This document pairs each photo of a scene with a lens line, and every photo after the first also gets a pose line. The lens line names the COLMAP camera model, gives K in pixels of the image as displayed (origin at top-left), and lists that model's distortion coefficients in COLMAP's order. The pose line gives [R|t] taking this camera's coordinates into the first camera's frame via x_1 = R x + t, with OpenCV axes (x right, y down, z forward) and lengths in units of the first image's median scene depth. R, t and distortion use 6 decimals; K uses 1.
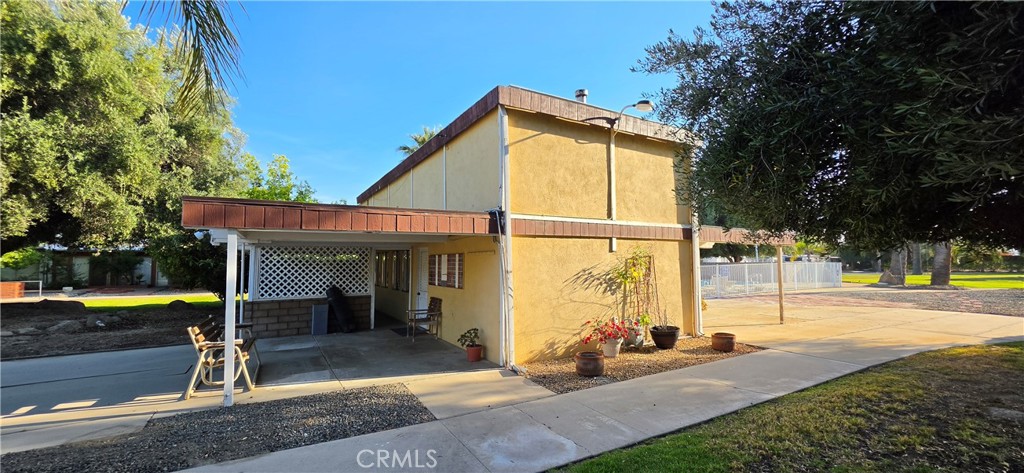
lens RADIAL K [[407.7, 0, 507.9], [0, 407.7, 240.2], [0, 0, 1]] dist [-0.007539, 0.000035]
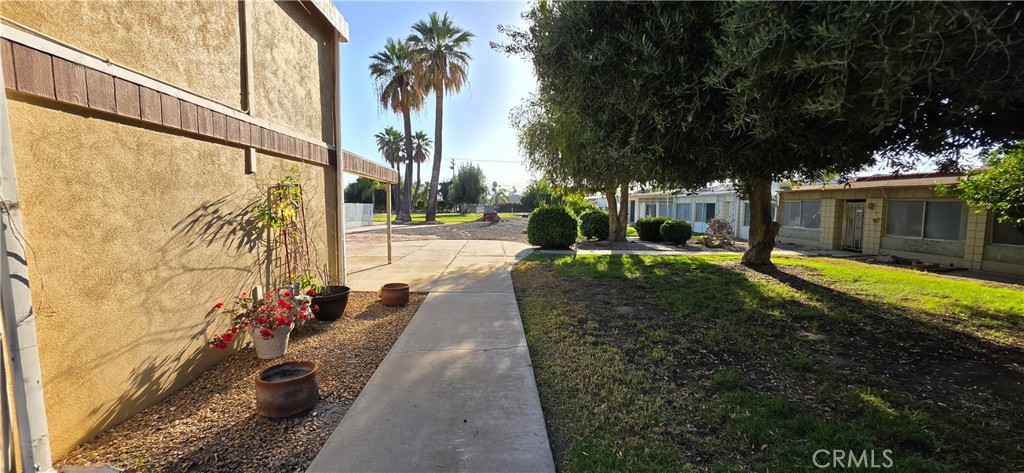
lens RADIAL K [[407.7, 0, 507.9], [0, 407.7, 240.2], [0, 0, 1]] dist [-0.007539, 0.000035]
pose [[0.456886, -0.069023, 0.886843, -0.084402], [-0.056394, 0.992732, 0.106318, 0.041382], [-0.887736, -0.098588, 0.449673, 0.435499]]
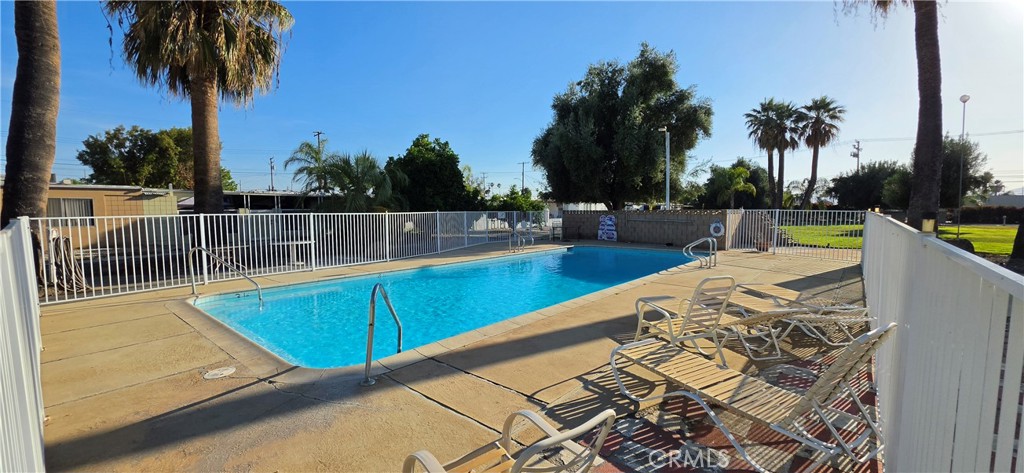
lens RADIAL K [[407.7, 0, 507.9], [0, 407.7, 240.2], [0, 0, 1]] dist [-0.007539, 0.000035]
pose [[0.940041, -0.019759, 0.340489, 0.943962], [-0.022078, 0.992701, 0.118560, 0.146057], [-0.340347, -0.118969, 0.932744, 2.324196]]
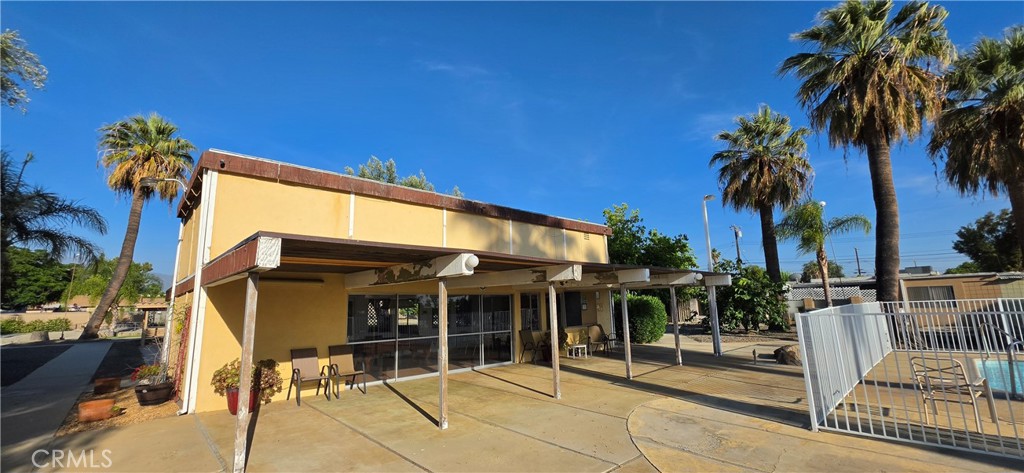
lens RADIAL K [[411.7, 0, 508.6], [0, 411.7, 230.9], [0, 0, 1]] dist [-0.000765, -0.000122]
pose [[0.236879, -0.170027, -0.956546, 1.579036], [0.072737, 0.984908, -0.157056, 0.089533], [0.968813, -0.032373, 0.245671, 1.590919]]
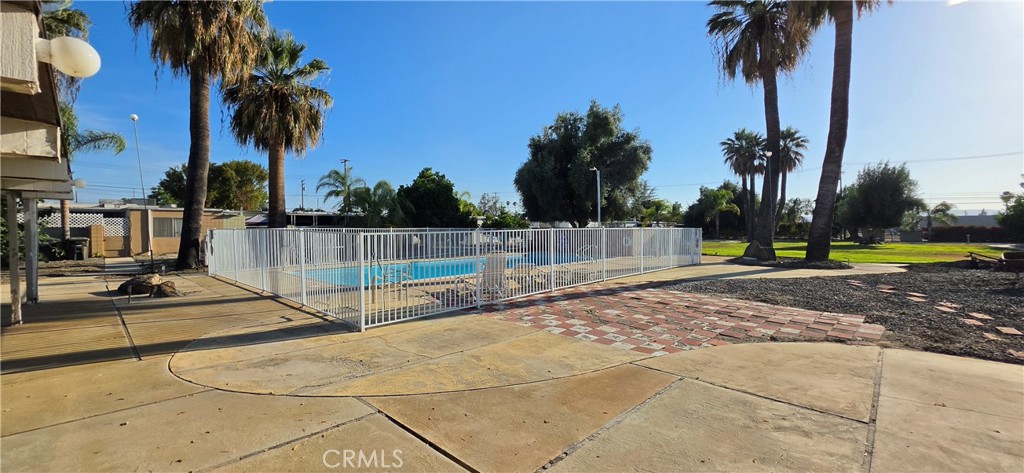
lens RADIAL K [[411.7, 0, 508.6], [0, 411.7, 230.9], [0, 0, 1]] dist [-0.000765, -0.000122]
pose [[0.955011, 0.007322, 0.296481, 0.987131], [-0.024249, 0.998276, 0.053456, 0.104874], [-0.295578, -0.058240, 0.953542, 1.398497]]
